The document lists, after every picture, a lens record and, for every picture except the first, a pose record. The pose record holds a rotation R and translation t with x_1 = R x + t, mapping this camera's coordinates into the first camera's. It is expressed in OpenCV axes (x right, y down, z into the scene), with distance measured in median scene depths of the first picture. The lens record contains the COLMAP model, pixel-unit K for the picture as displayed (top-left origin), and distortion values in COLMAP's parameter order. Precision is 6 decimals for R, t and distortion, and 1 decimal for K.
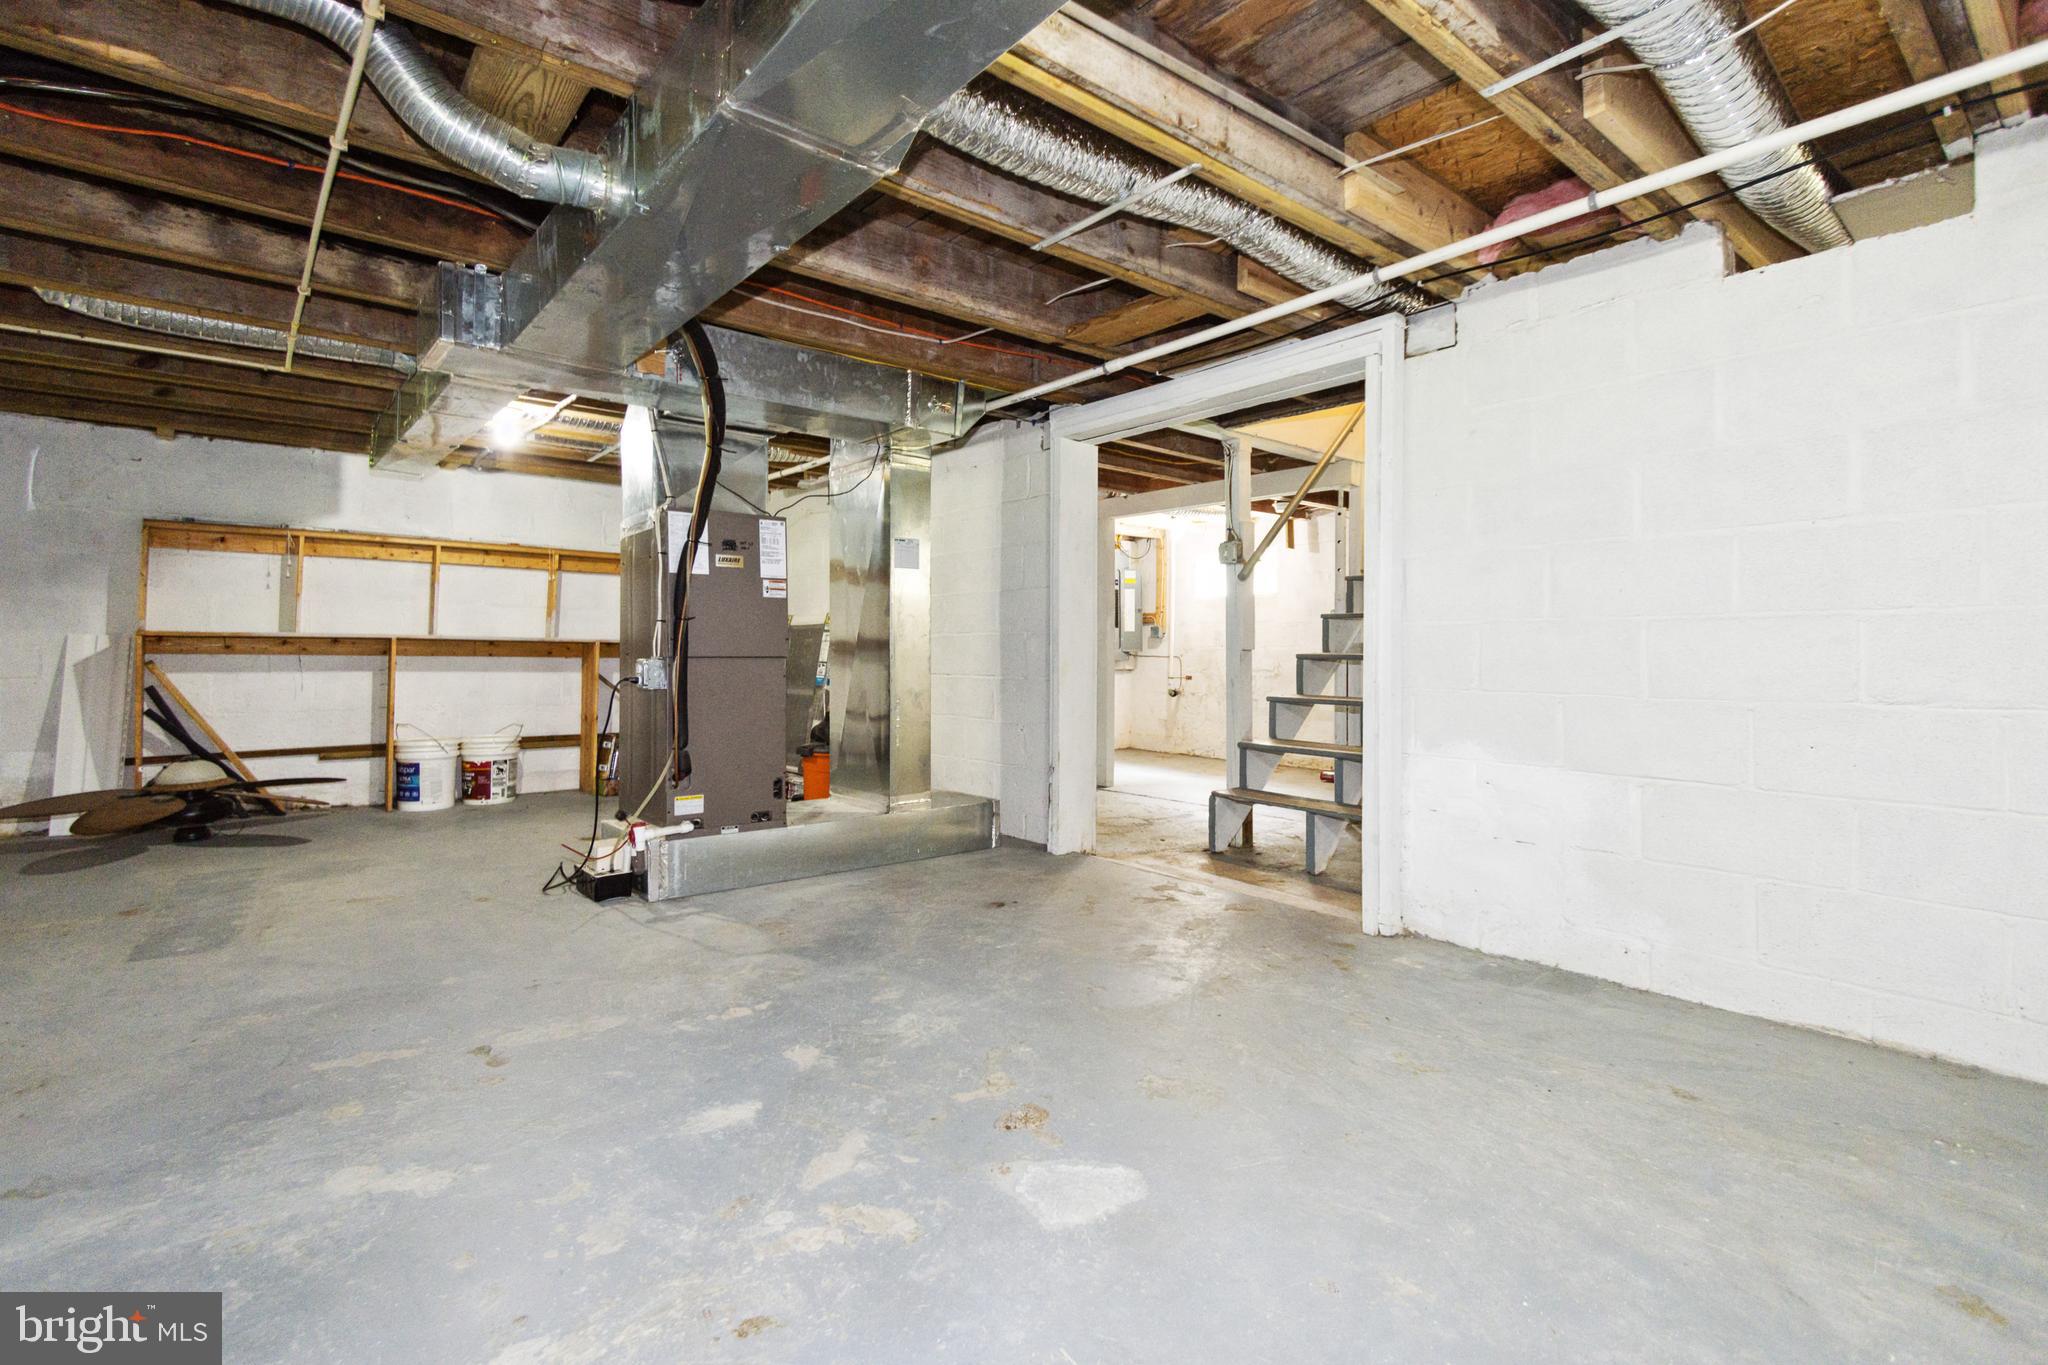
lens RADIAL K [[957.6, 0, 1026.6], [0, 957.6, 675.6], [0, 0, 1]] dist [0.001824, -0.001888]
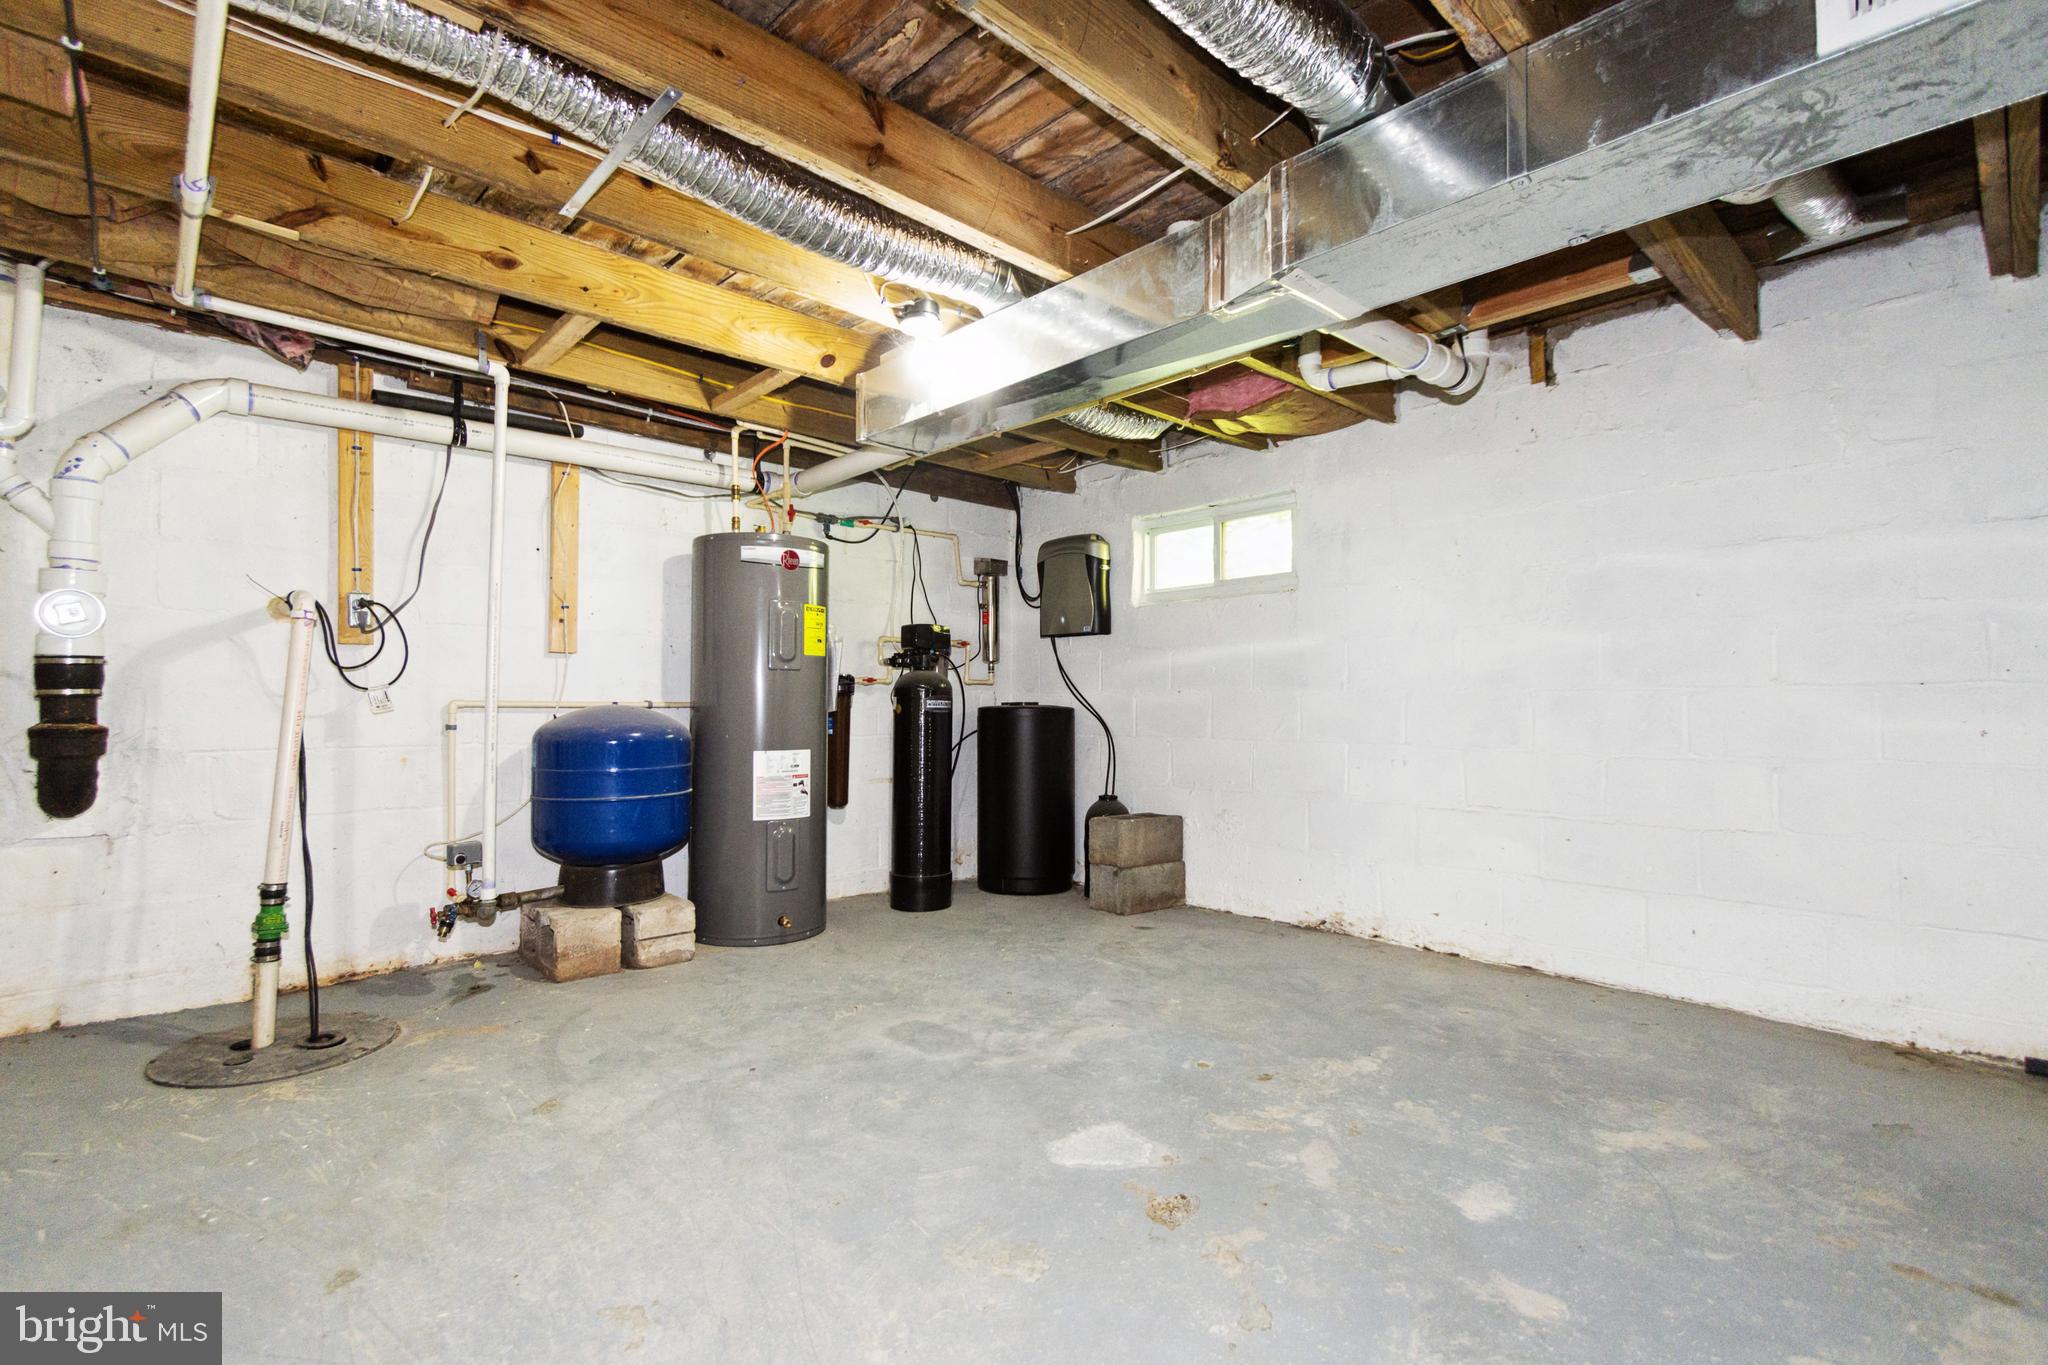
lens RADIAL K [[957.6, 0, 1021.0], [0, 957.6, 686.8], [0, 0, 1]] dist [0.001824, -0.001888]
pose [[-0.998320, -0.008614, -0.057305, 0.232194], [-0.008534, 0.999962, -0.001645, -0.052207], [0.057317, -0.001153, -0.998355, 2.209898]]
